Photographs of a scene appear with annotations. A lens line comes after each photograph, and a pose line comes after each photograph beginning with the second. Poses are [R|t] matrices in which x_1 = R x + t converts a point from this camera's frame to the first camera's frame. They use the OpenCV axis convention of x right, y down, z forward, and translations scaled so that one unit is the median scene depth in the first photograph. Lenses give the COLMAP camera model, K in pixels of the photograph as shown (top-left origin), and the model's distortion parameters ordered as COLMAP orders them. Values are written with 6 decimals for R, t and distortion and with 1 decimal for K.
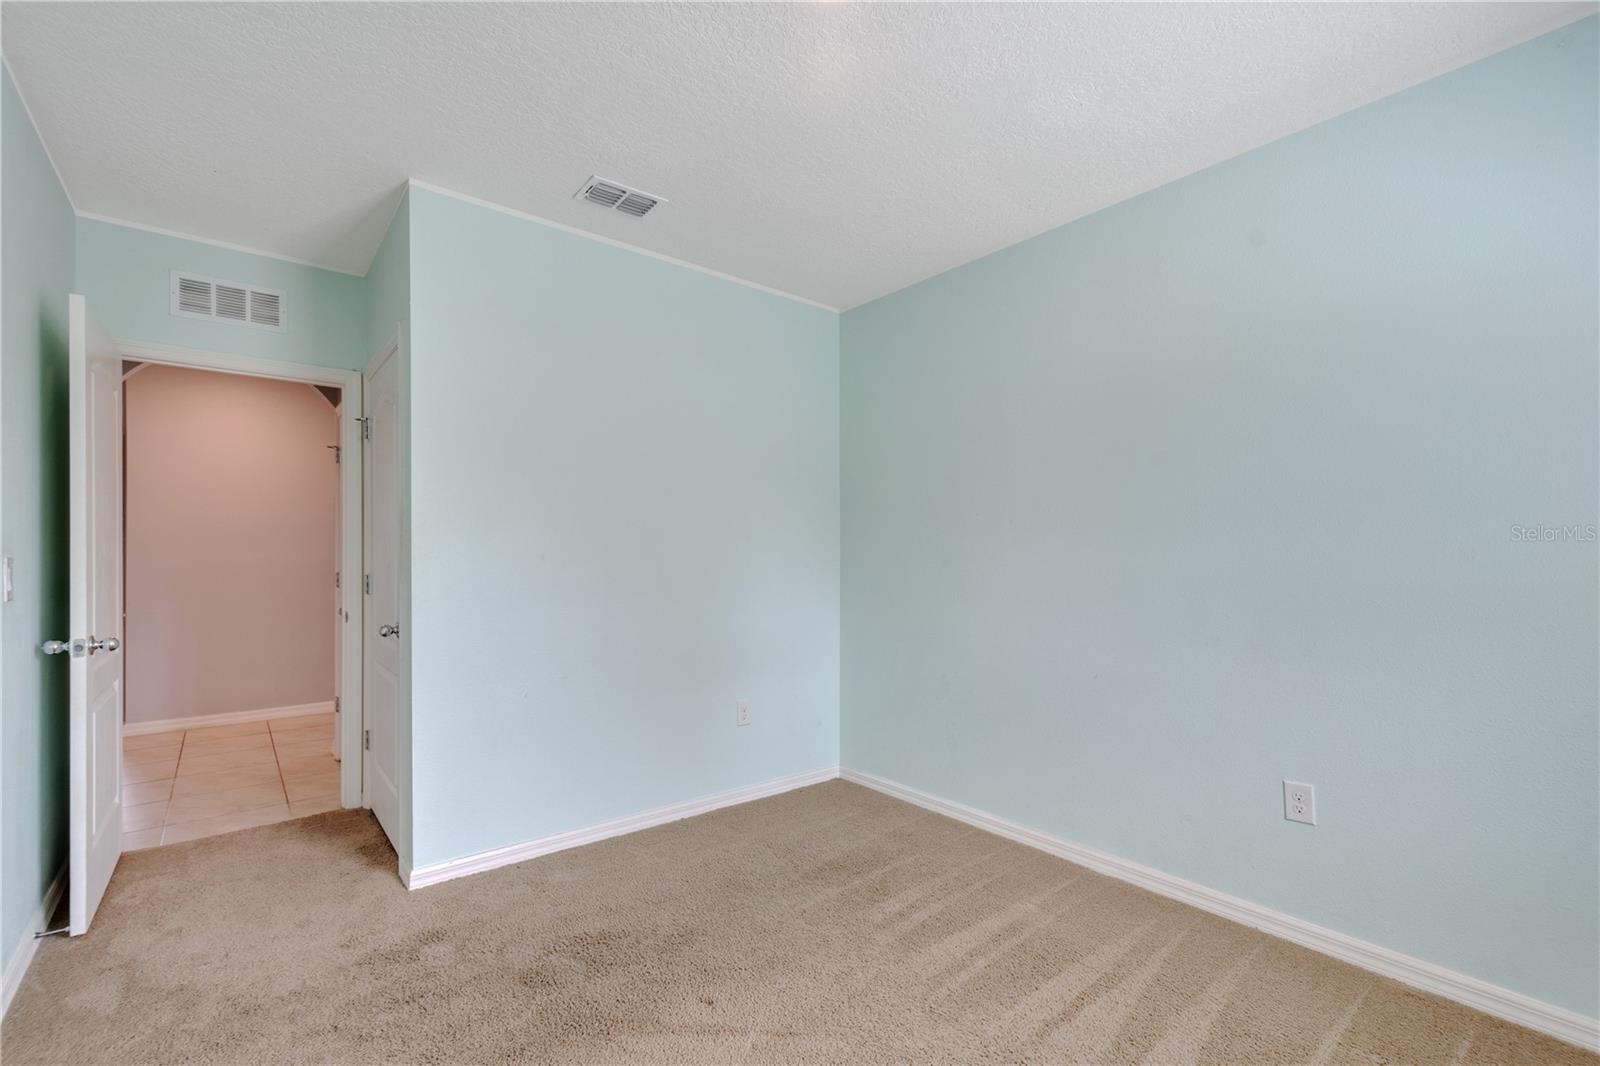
lens RADIAL K [[697.6, 0, 804.0], [0, 697.6, 548.3], [0, 0, 1]] dist [0.003759, 0.000354]
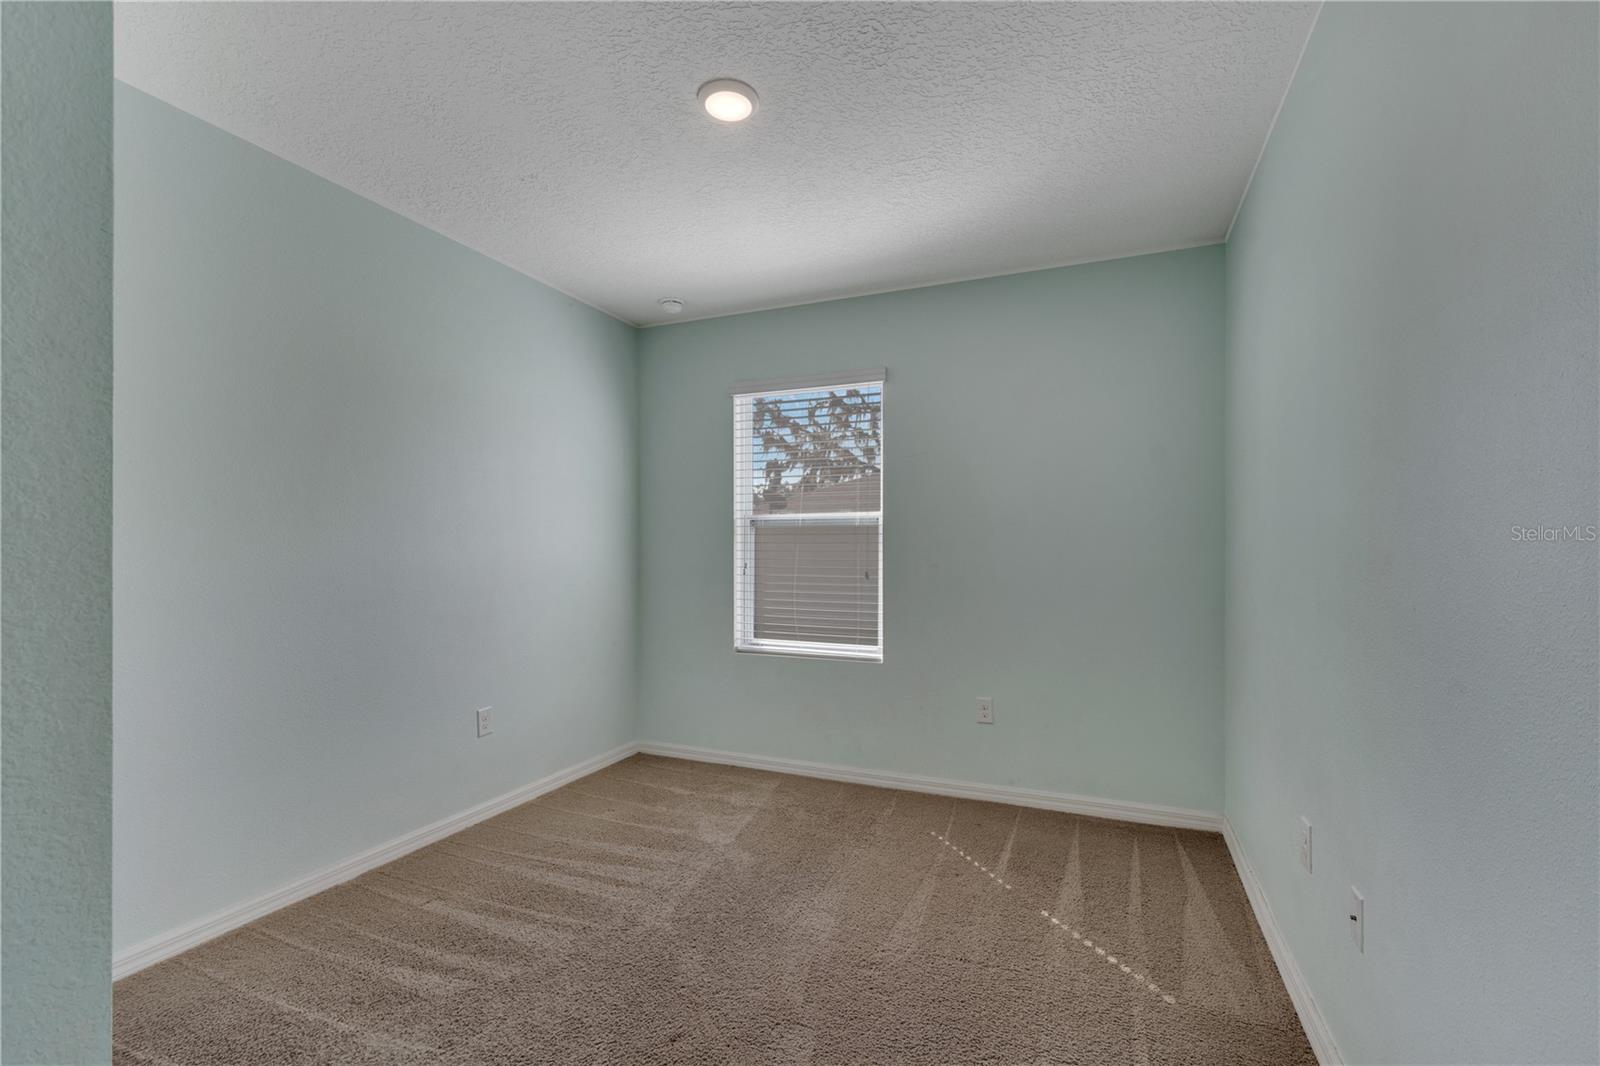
lens RADIAL K [[697.6, 0, 804.0], [0, 697.6, 548.3], [0, 0, 1]] dist [0.003759, 0.000354]
pose [[-0.457631, 0.007168, 0.889113, -0.851272], [-0.007433, 0.999902, -0.011887, 0.022210], [-0.889111, -0.012048, -0.457533, 1.065698]]
